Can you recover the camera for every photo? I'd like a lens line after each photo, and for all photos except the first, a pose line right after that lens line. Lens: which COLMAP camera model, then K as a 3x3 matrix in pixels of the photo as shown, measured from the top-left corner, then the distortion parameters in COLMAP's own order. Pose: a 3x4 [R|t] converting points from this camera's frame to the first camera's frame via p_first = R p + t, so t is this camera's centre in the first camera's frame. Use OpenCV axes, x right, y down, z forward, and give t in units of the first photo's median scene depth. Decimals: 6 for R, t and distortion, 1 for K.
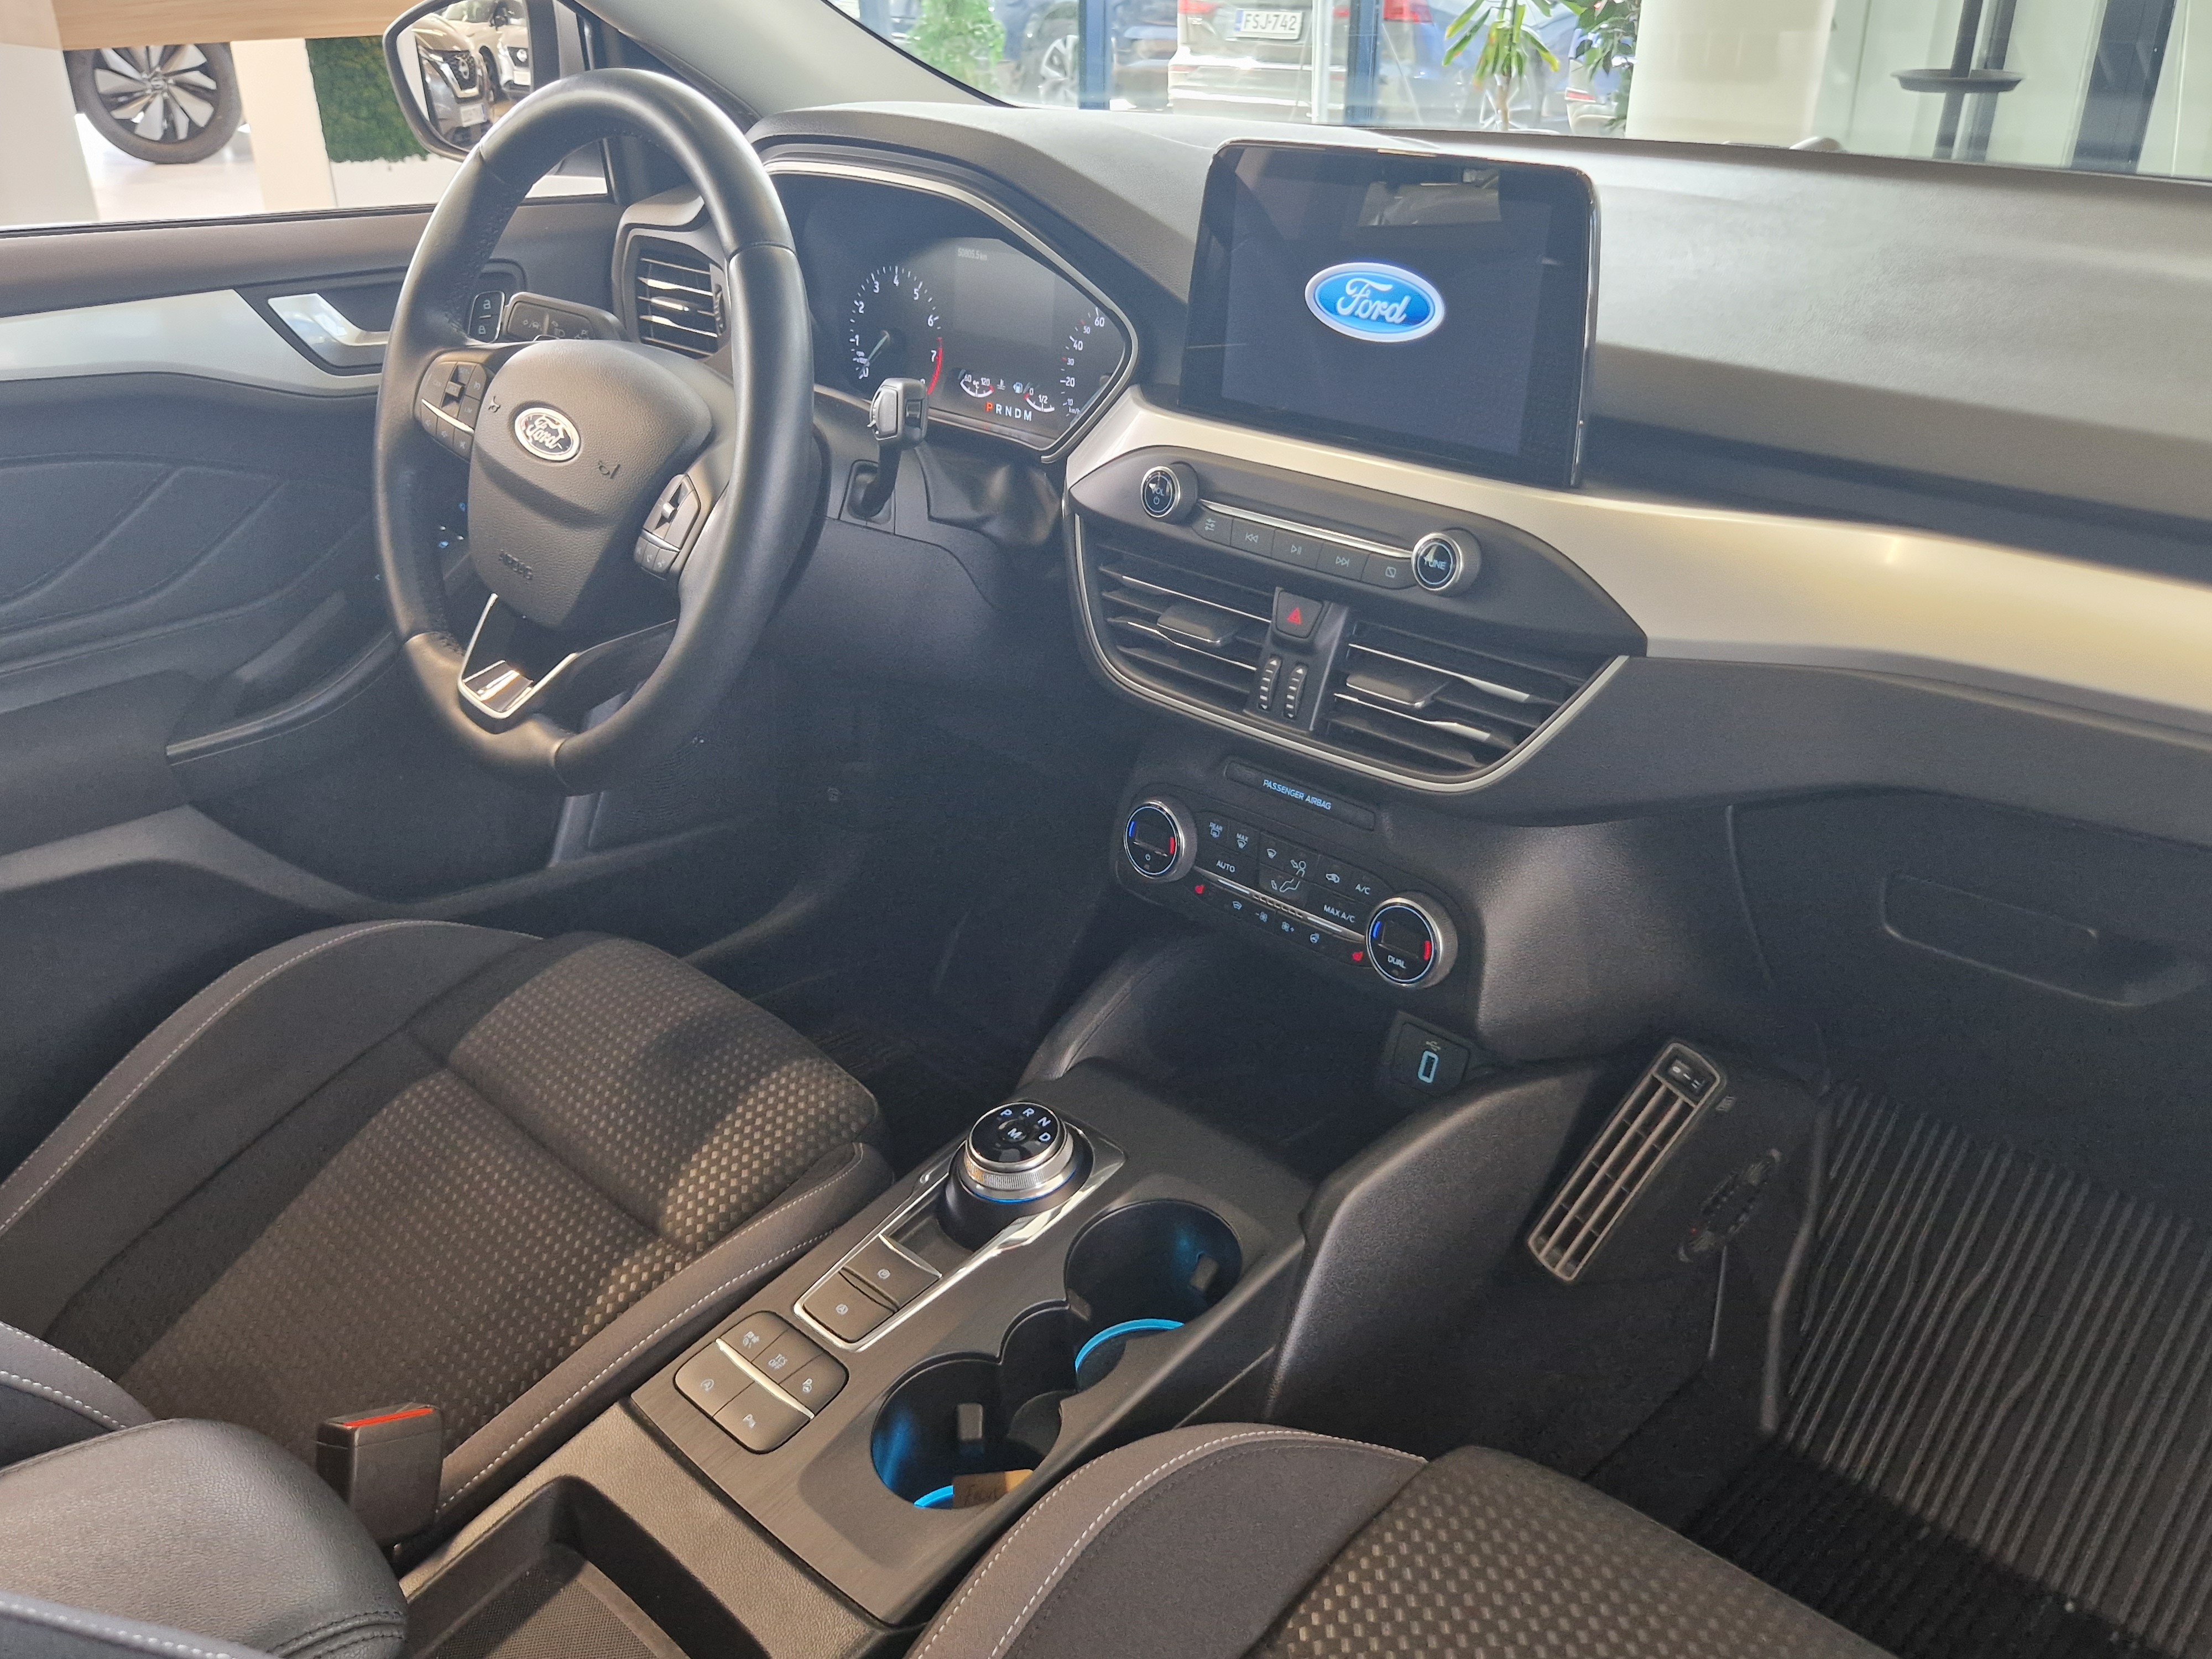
lens RADIAL K [[1880.3, 0, 1091.8], [0, 1880.3, 858.2], [0, 0, 1]] dist [0.059351, -0.077081]
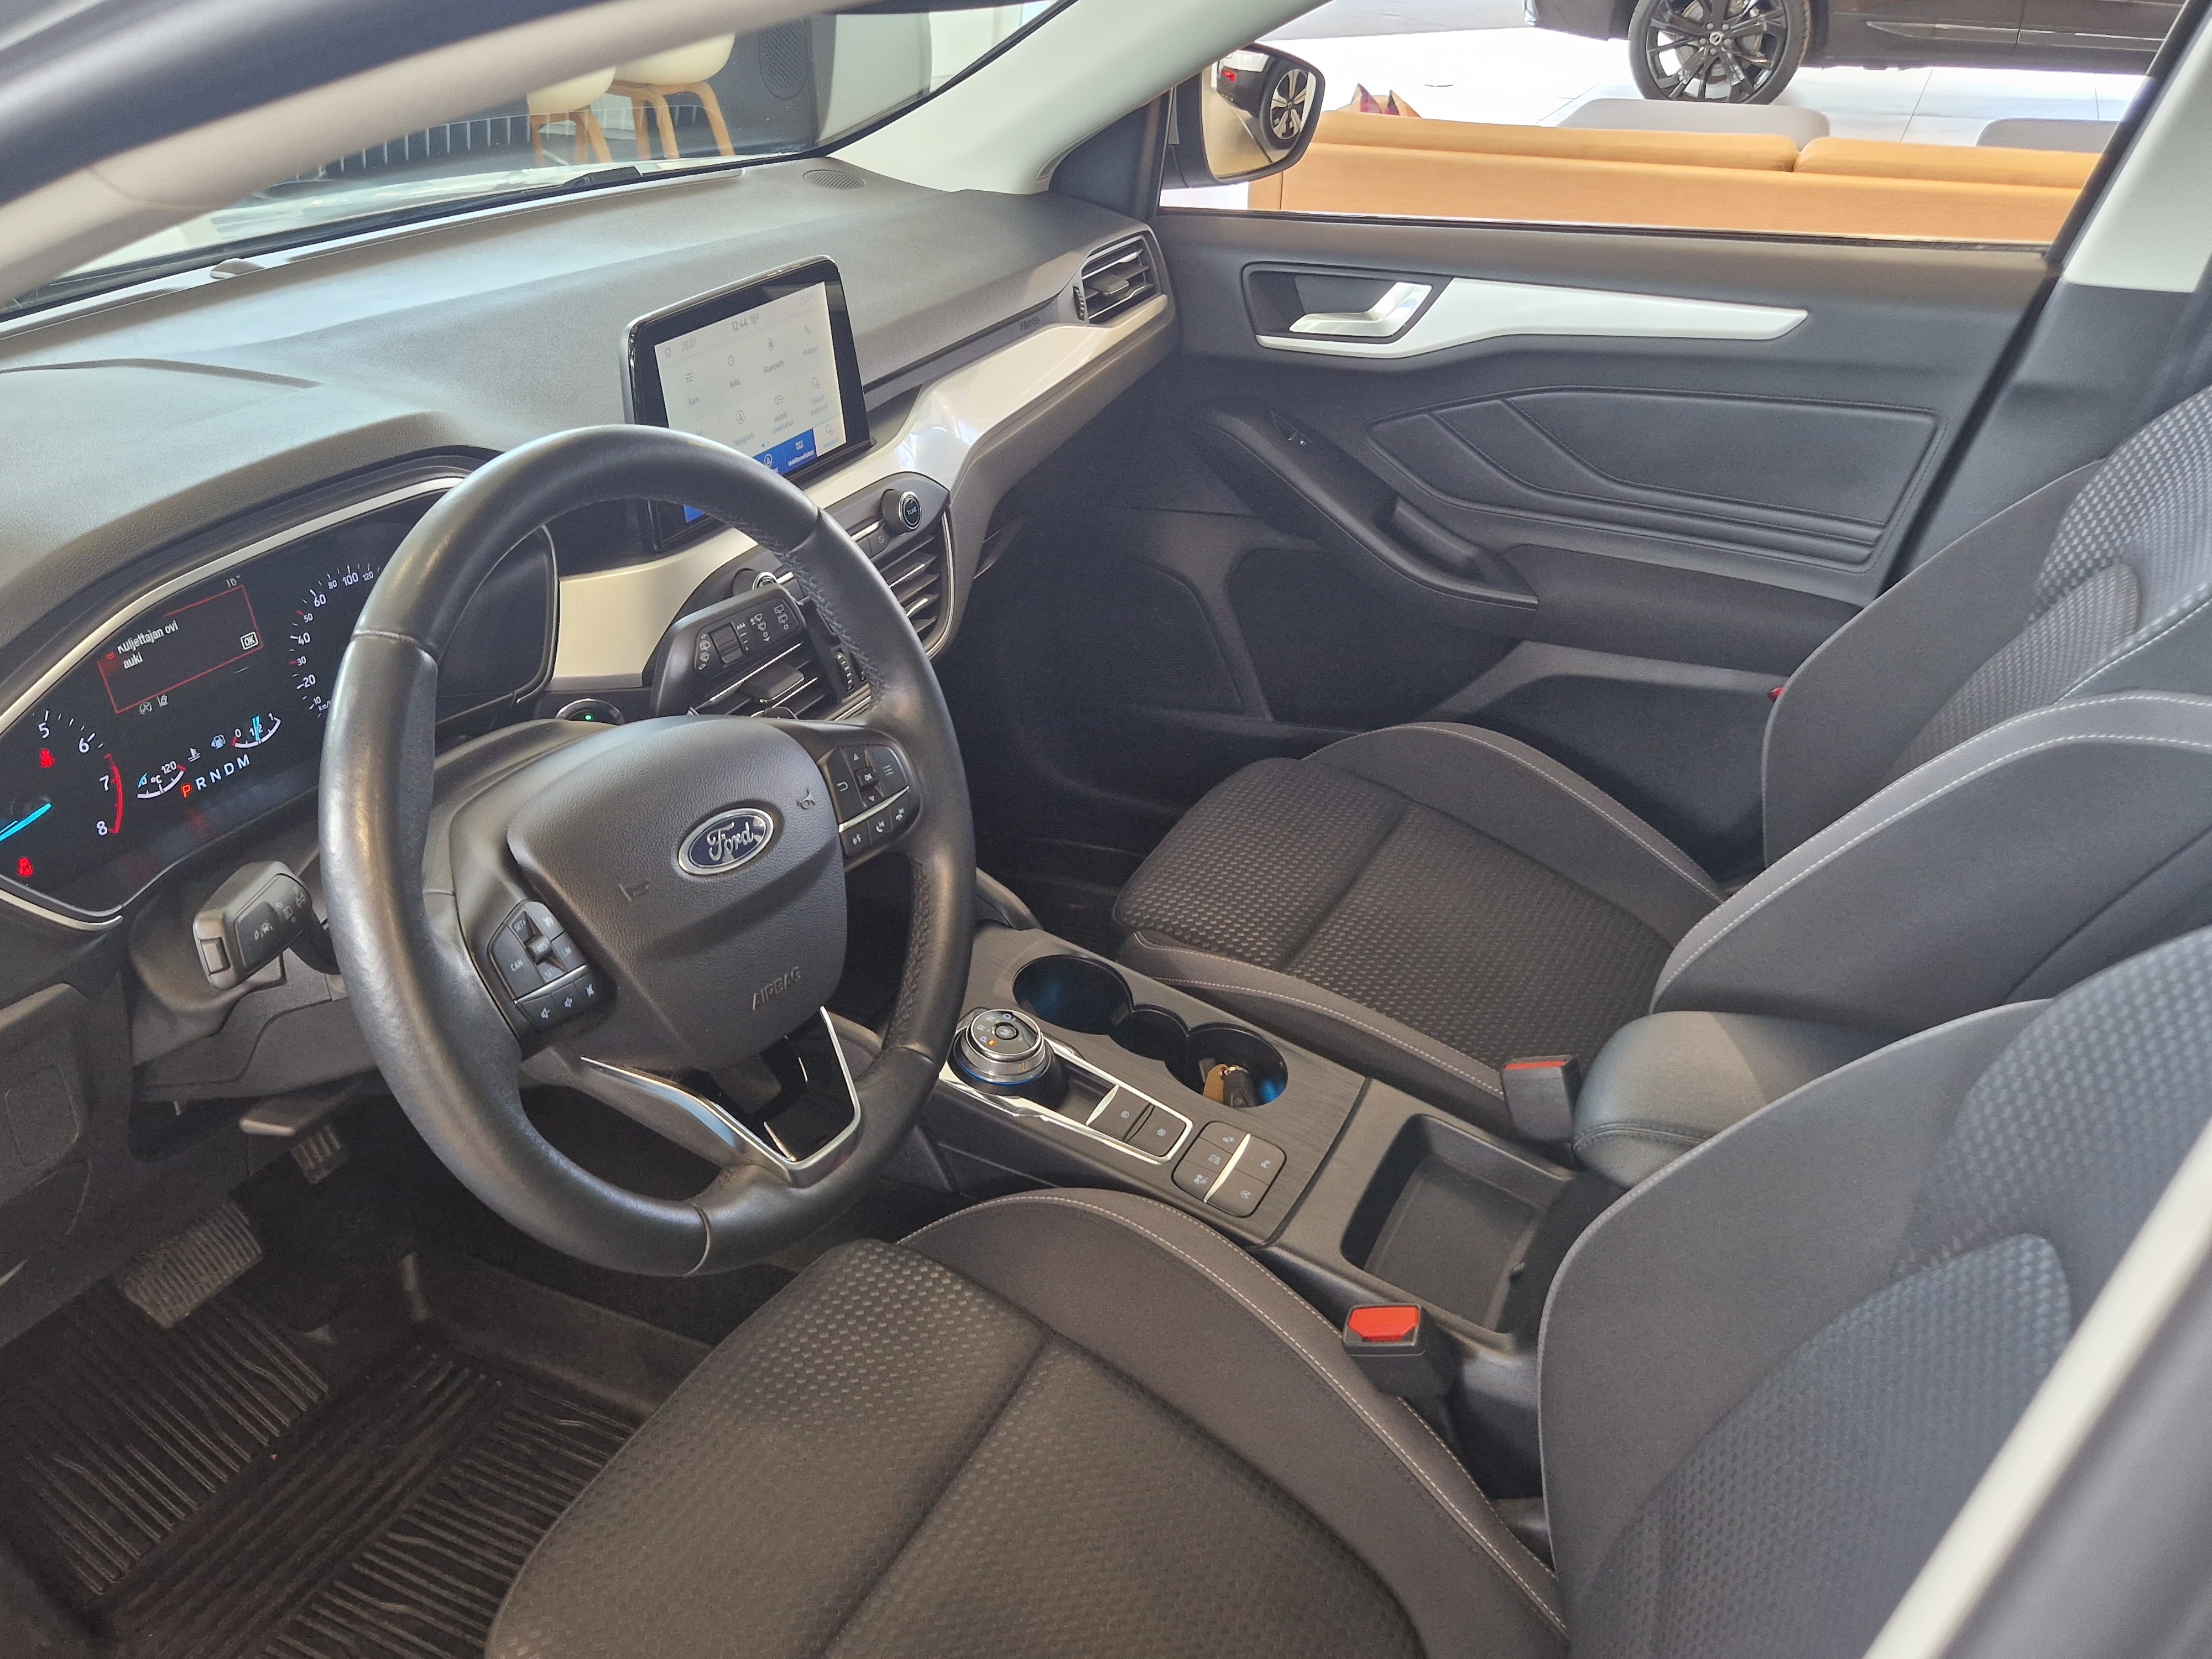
lens RADIAL K [[1880.3, 0, 1102.5], [0, 1880.3, 825.9], [0, 0, 1]] dist [0.059351, -0.077081]
pose [[-0.309864, -0.453380, 0.835722, -1.093795], [0.430404, 0.716877, 0.548489, -0.646017], [-0.847784, 0.529655, -0.026998, 0.907524]]
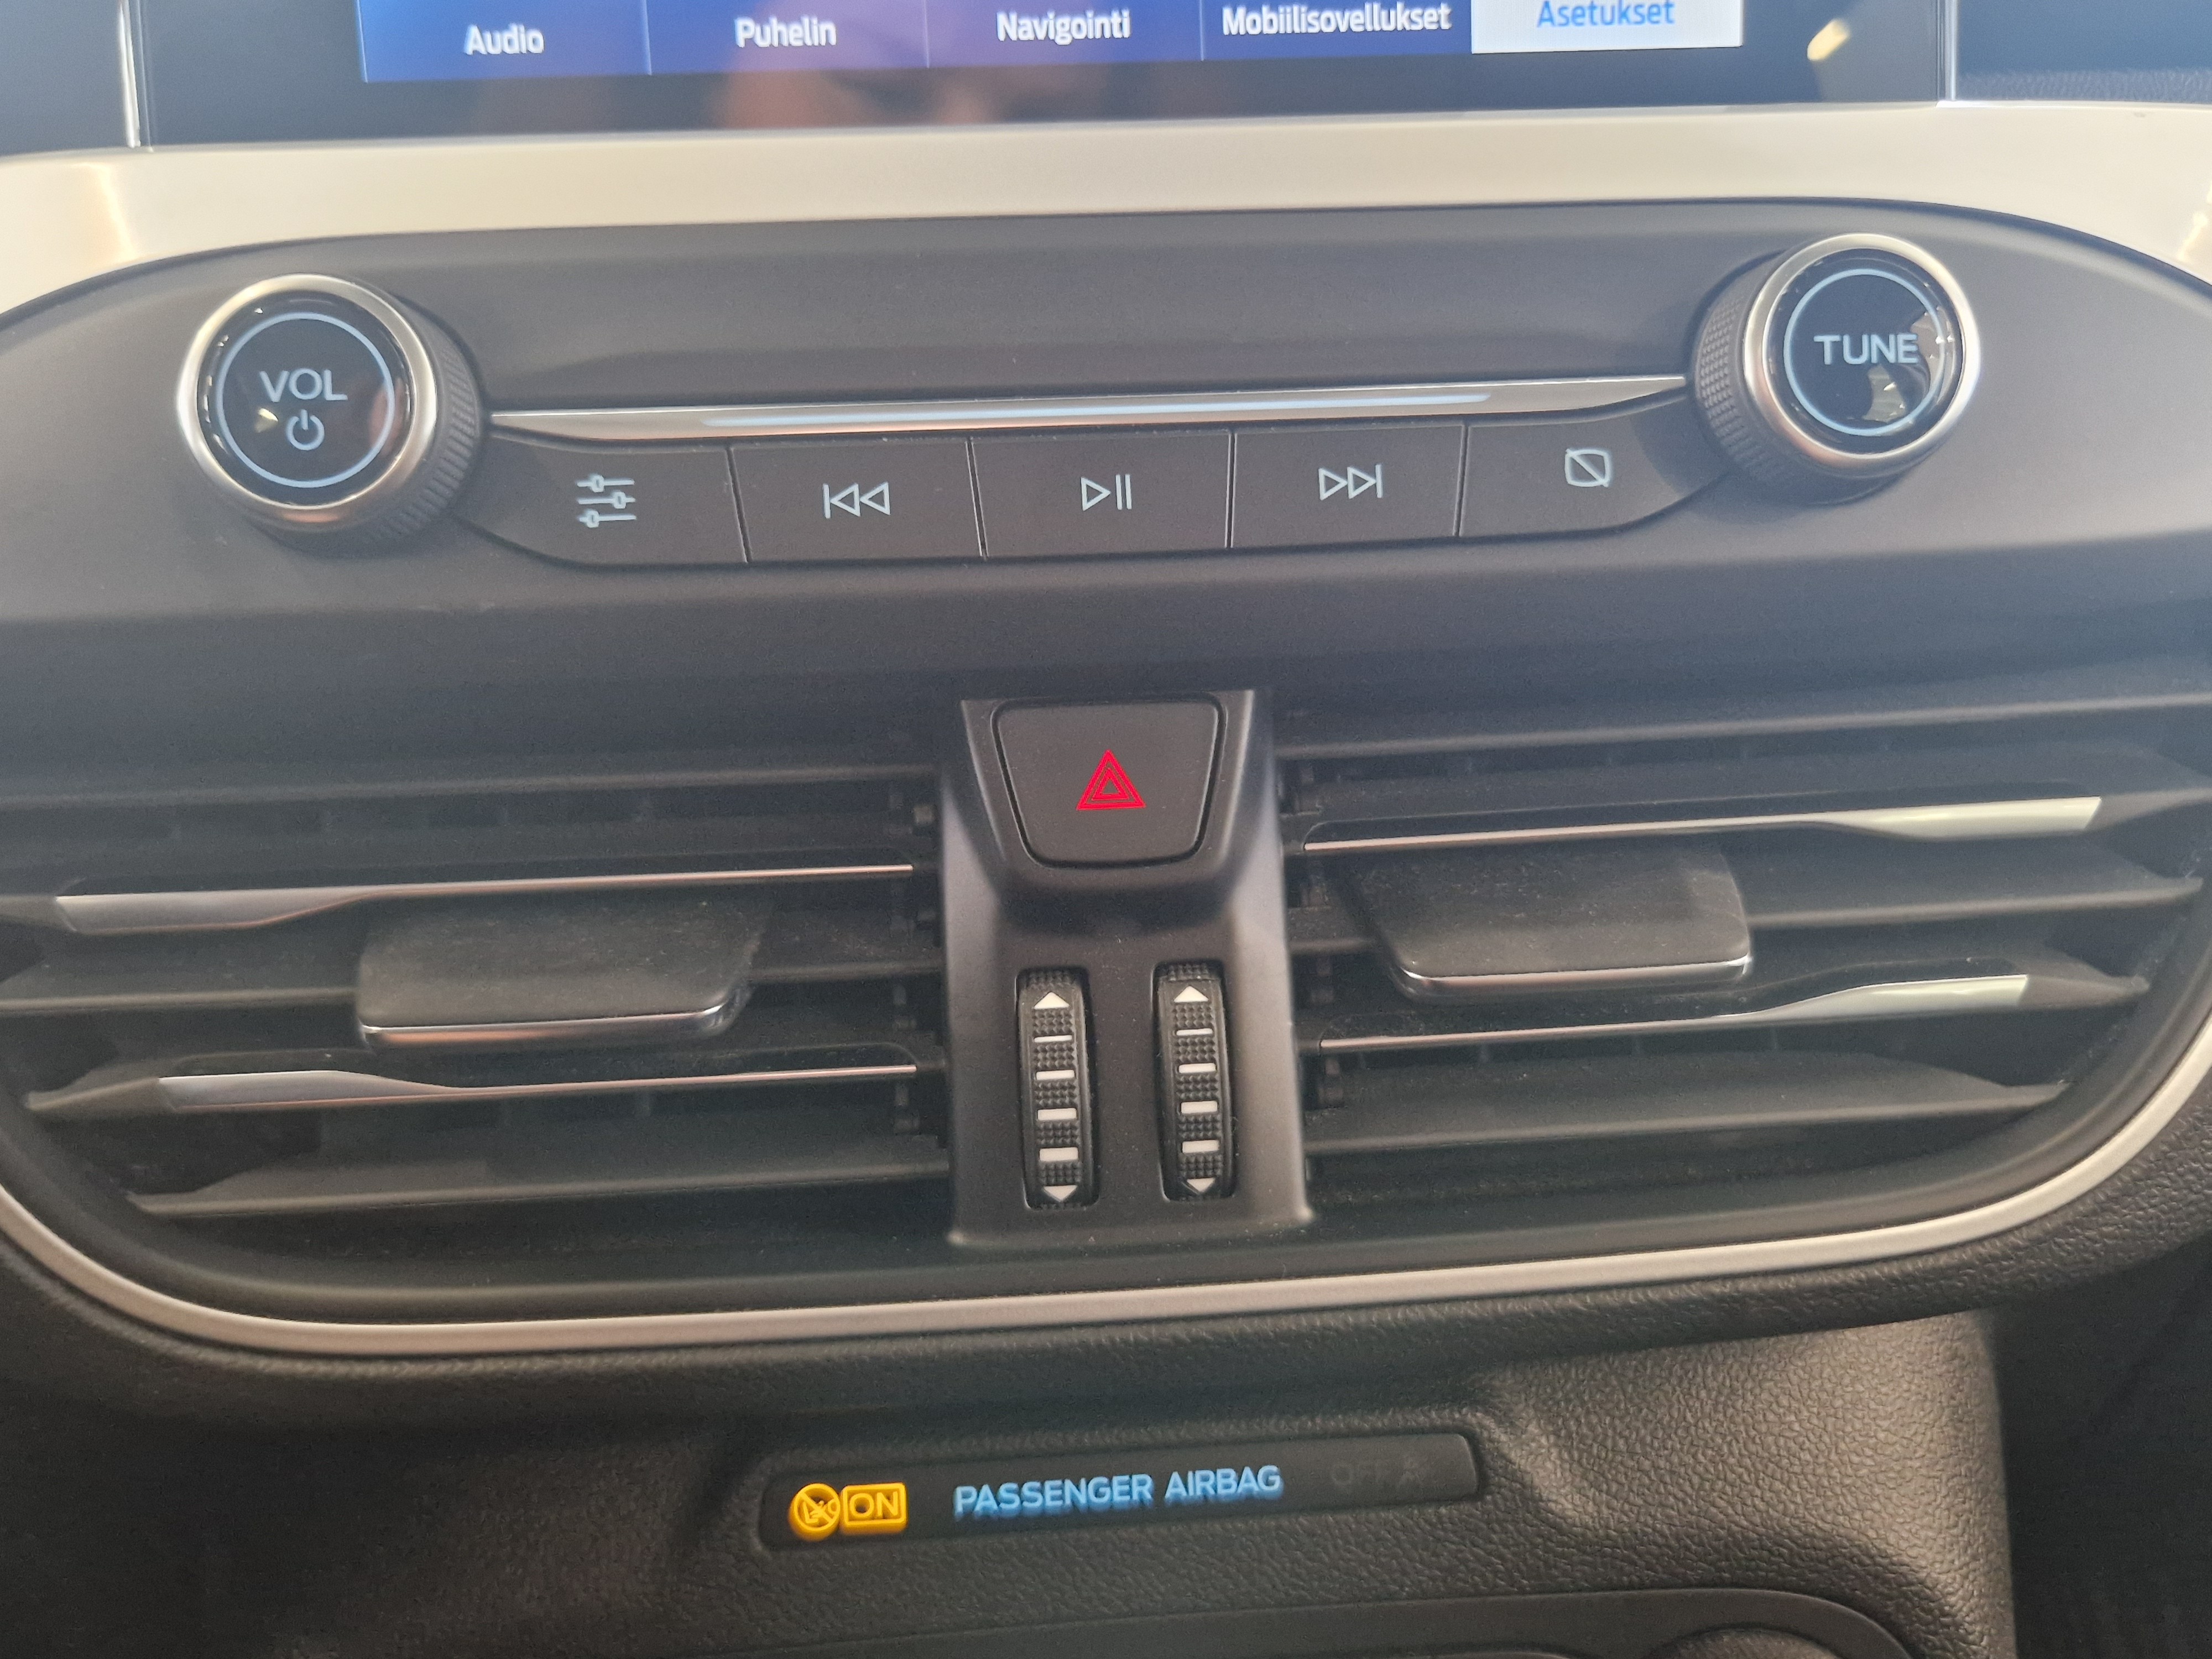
lens RADIAL K [[1880.3, 0, 1107.0], [0, 1880.3, 902.0], [0, 0, 1]] dist [0.059351, -0.077081]
pose [[0.662353, -0.197228, 0.722766, -0.067092], [0.356897, 0.931292, -0.072935, -0.092071], [-0.658721, 0.306262, 0.687234, 0.796914]]
